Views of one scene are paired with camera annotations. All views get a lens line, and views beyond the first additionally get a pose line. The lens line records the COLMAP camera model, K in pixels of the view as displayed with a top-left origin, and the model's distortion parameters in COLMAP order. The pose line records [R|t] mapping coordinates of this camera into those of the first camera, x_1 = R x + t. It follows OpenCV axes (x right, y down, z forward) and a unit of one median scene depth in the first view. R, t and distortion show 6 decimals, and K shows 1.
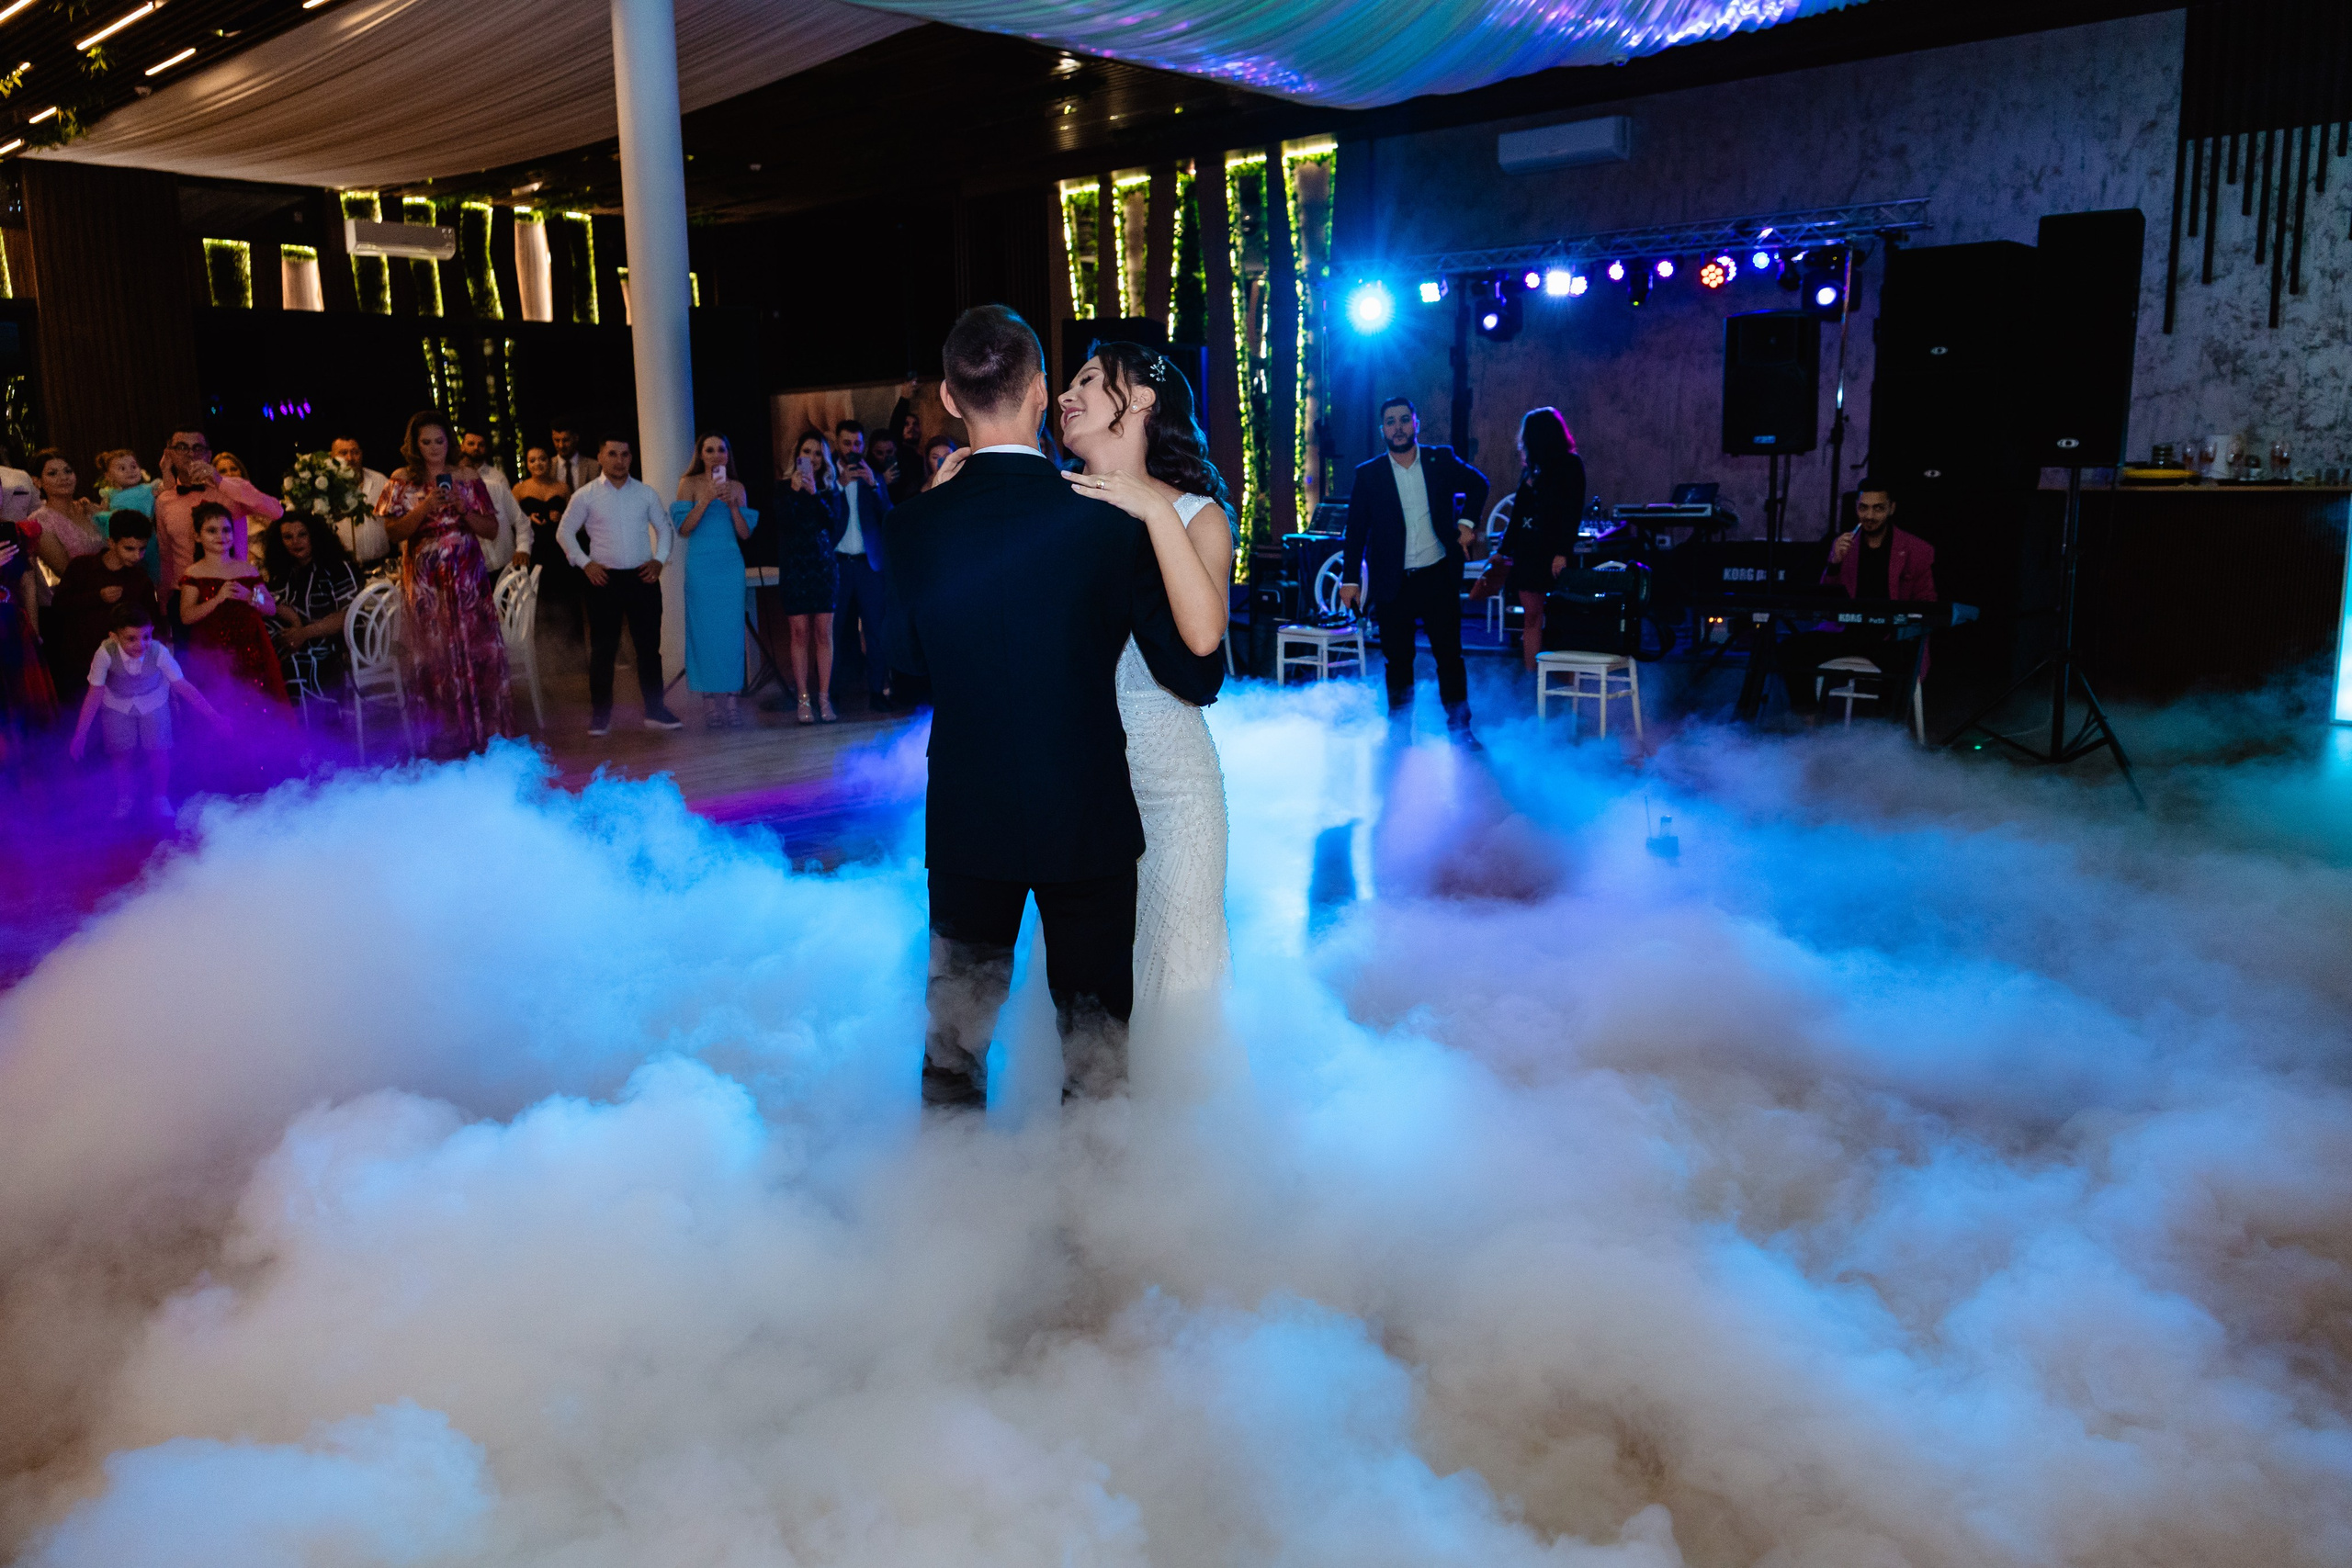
lens RADIAL K [[1782.5, 0, 1172.1], [0, 1782.5, 790.3], [0, 0, 1]] dist [0.003872, -0.025388]
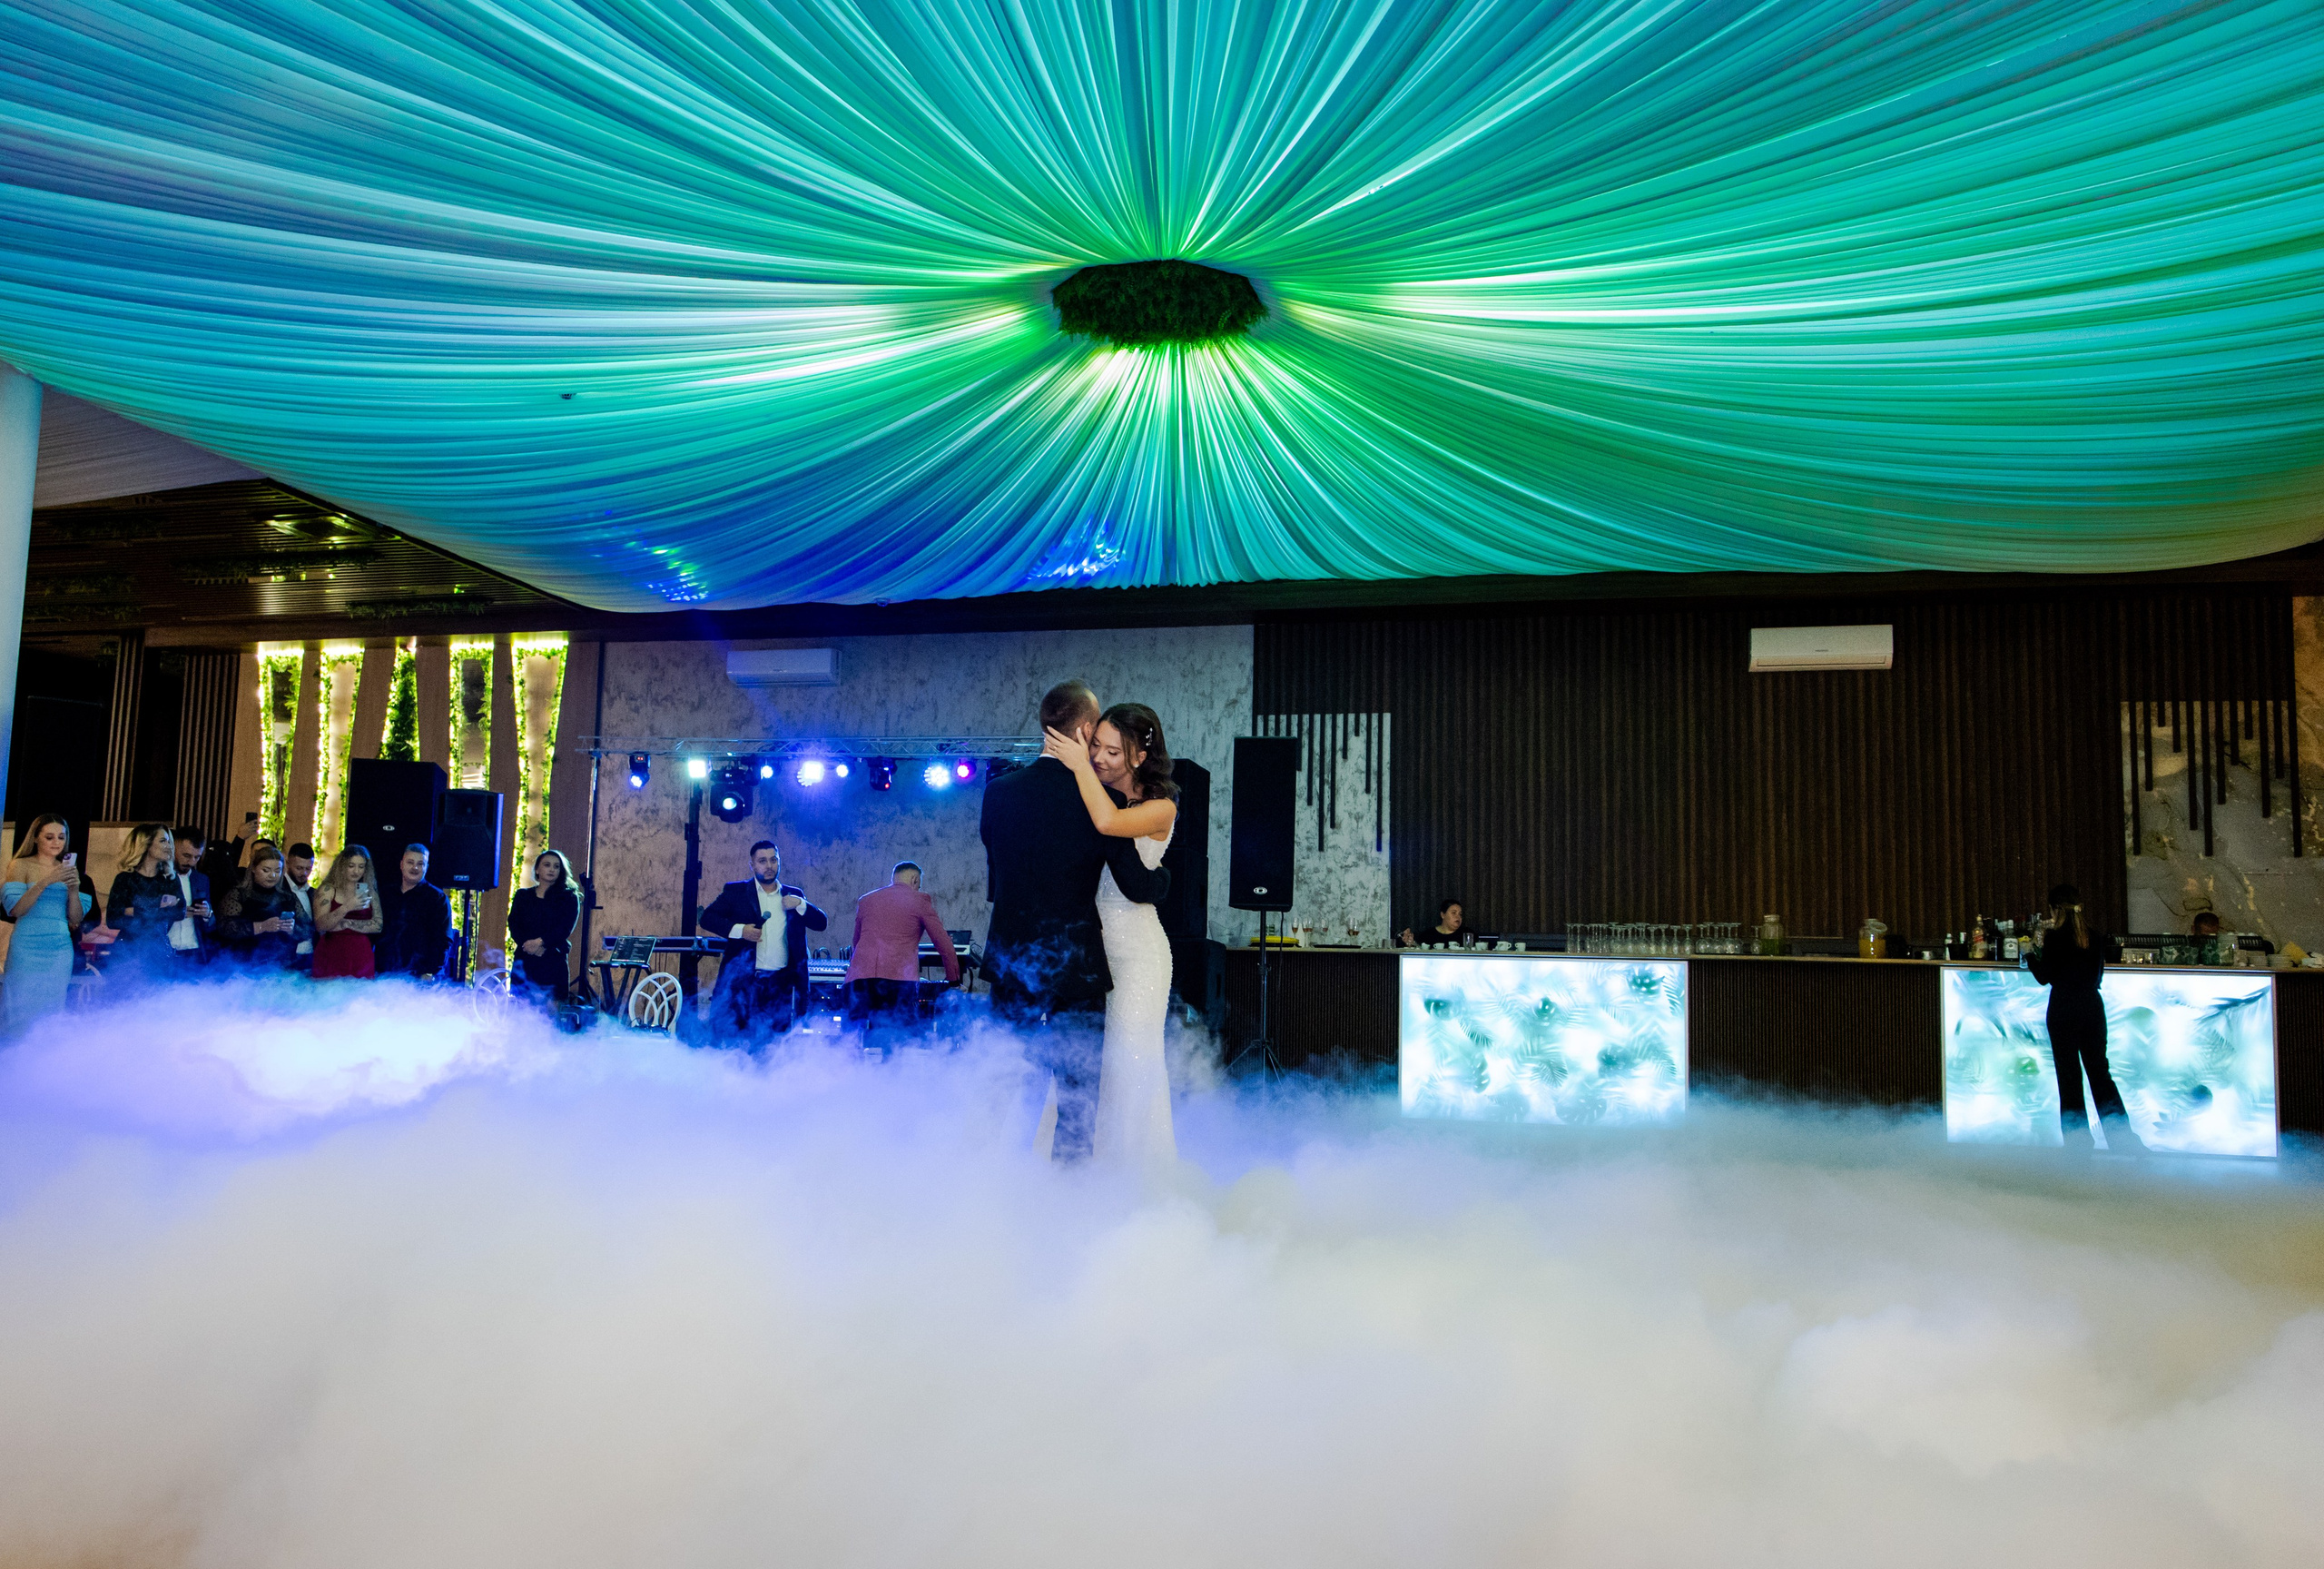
lens RADIAL K [[1846.0, 0, 1096.0], [0, 1846.0, 805.2], [0, 0, 1]] dist [0.010146, -0.009750]
pose [[0.881774, 0.093728, 0.462267, -0.177794], [0.042913, 0.960051, -0.276513, 0.083602], [-0.469717, 0.263660, 0.842526, -0.118557]]
